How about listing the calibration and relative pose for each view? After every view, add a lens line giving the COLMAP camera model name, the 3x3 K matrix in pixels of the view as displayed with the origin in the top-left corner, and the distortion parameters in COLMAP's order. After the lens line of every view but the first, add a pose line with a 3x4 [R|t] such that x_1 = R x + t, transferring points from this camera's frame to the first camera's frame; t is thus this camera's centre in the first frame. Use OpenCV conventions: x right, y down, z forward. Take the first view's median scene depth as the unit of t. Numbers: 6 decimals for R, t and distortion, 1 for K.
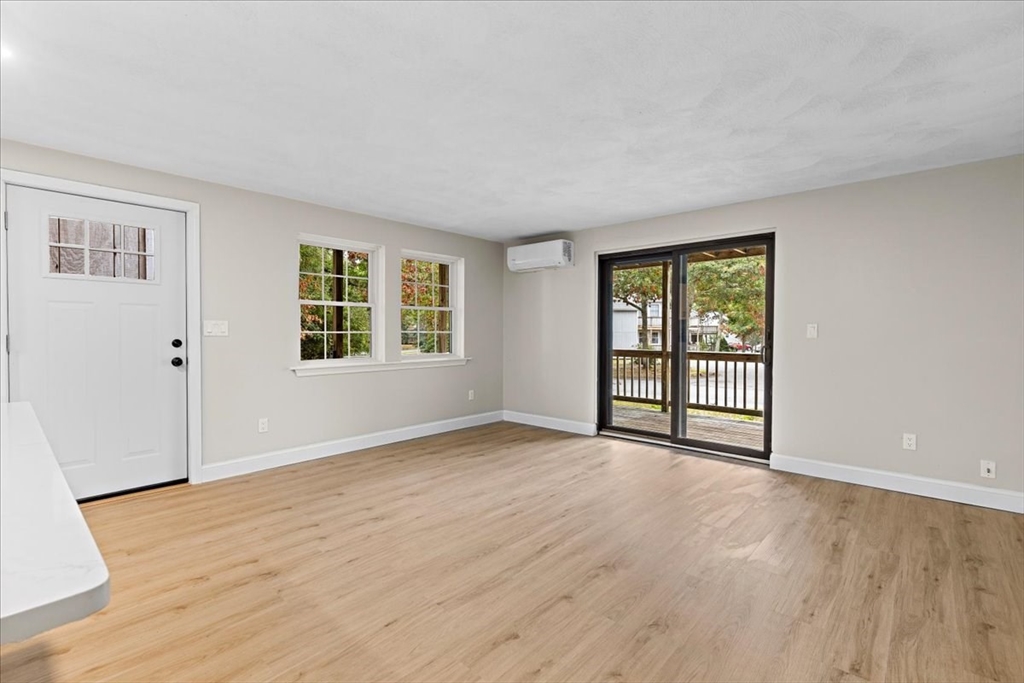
lens RADIAL K [[473.2, 0, 506.1], [0, 473.2, 336.2], [0, 0, 1]] dist [0.000132, -0.000464]
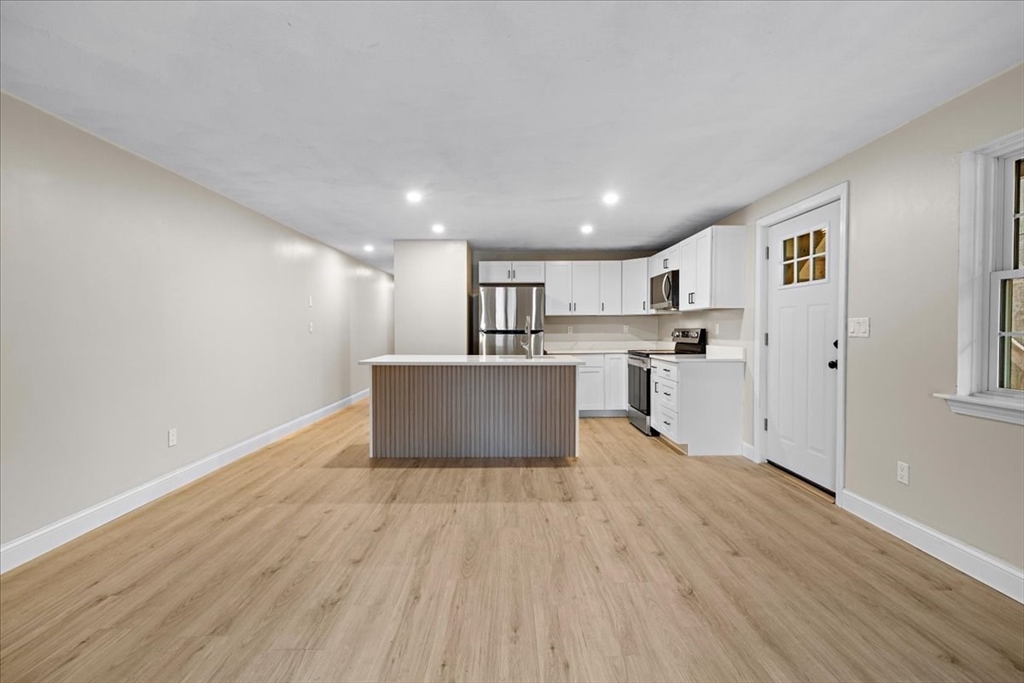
lens RADIAL K [[466.4, 0, 523.4], [0, 466.4, 338.7], [0, 0, 1]] dist [0.001621, -0.000302]
pose [[-0.723386, 0.010576, -0.690363, 0.407972], [-0.011083, 0.999576, 0.026927, -0.014023], [0.690355, 0.027130, -0.722962, 1.389018]]
